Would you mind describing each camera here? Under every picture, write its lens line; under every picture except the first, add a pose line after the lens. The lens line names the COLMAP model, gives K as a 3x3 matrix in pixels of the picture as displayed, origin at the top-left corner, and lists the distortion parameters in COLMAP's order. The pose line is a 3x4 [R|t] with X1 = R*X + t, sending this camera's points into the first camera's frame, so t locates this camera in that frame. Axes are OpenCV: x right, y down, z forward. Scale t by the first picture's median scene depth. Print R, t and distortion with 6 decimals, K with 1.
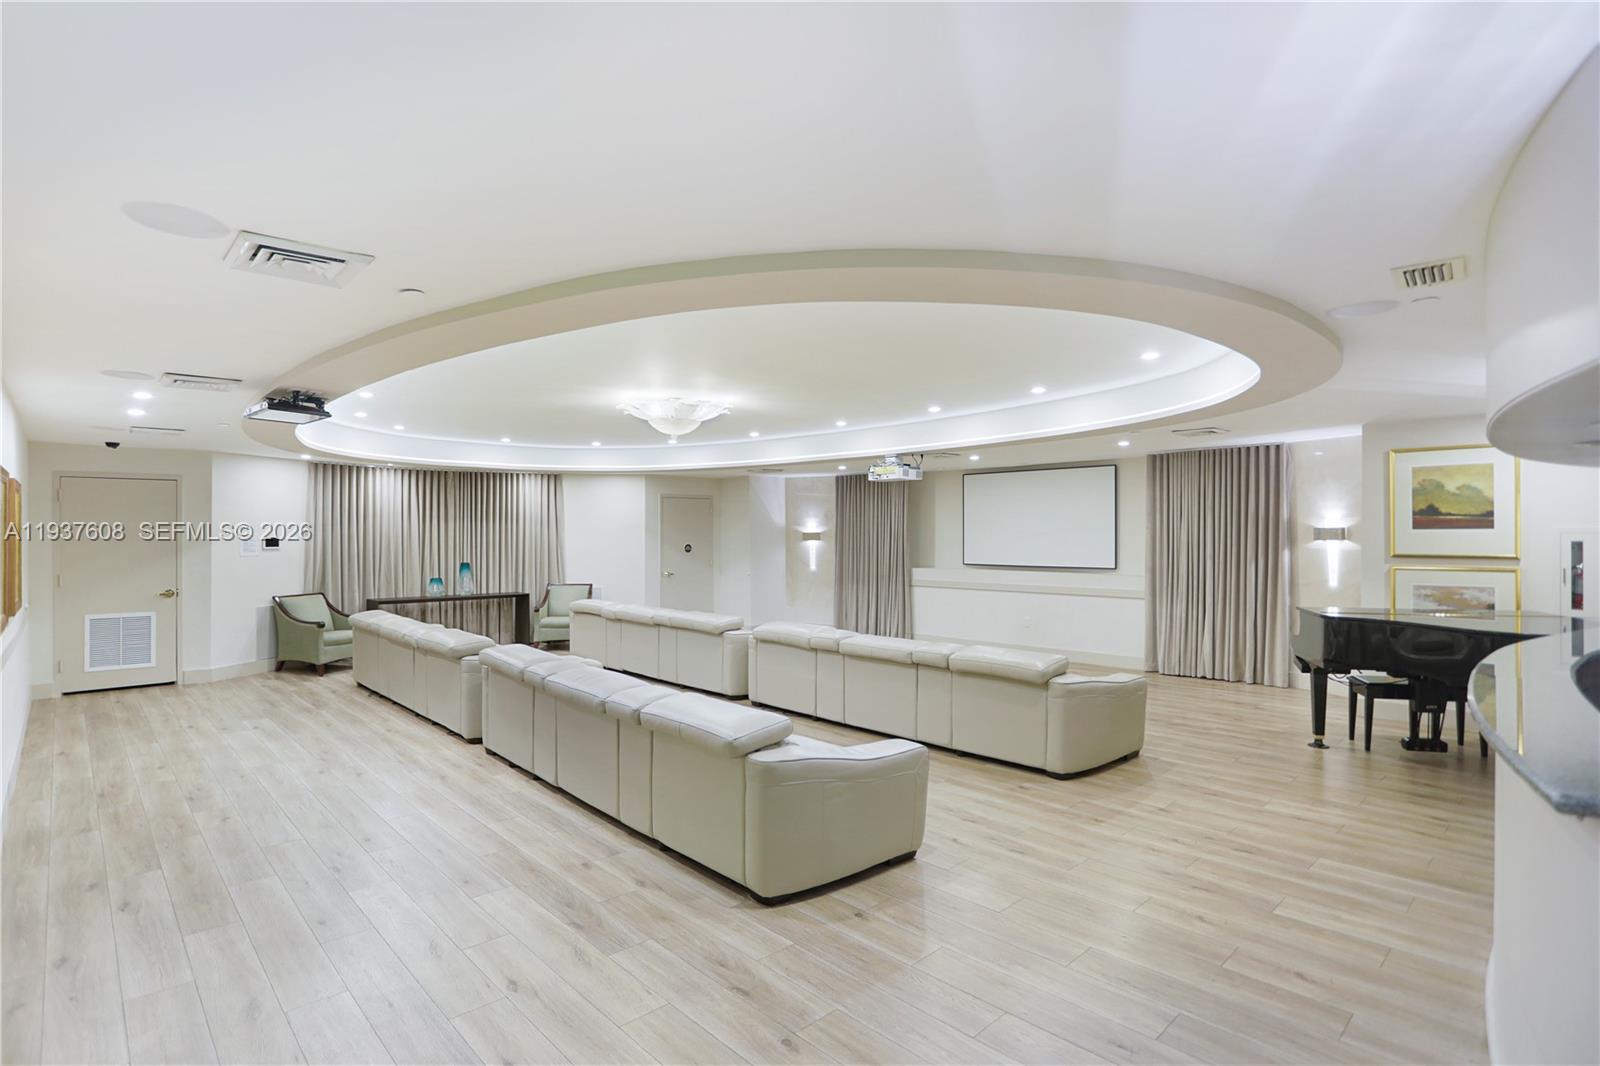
lens RADIAL K [[805.0, 0, 793.1], [0, 805.0, 539.4], [0, 0, 1]] dist [-0.049860, 0.002434]
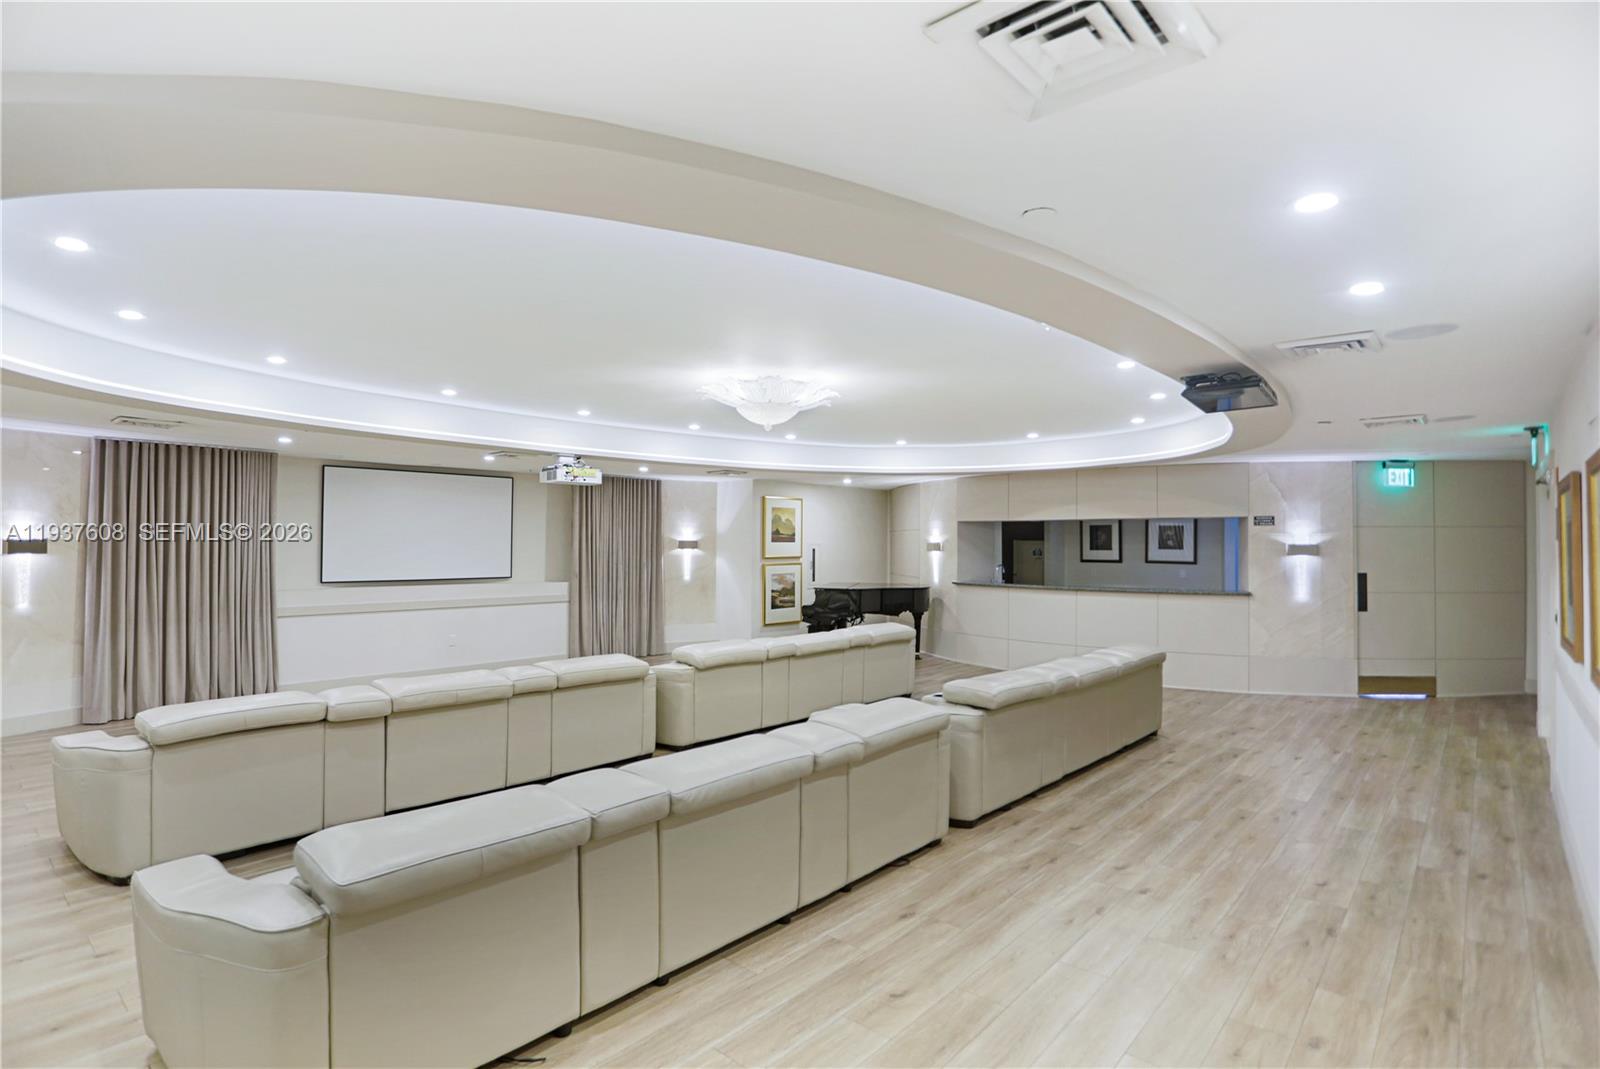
lens RADIAL K [[805.0, 0, 792.8], [0, 805.0, 530.8], [0, 0, 1]] dist [-0.049860, 0.002434]
pose [[-0.089890, 0.016962, 0.995807, -1.289621], [0.001114, 0.999856, -0.016931, -0.009974], [-0.995951, -0.000413, -0.089896, 1.393271]]
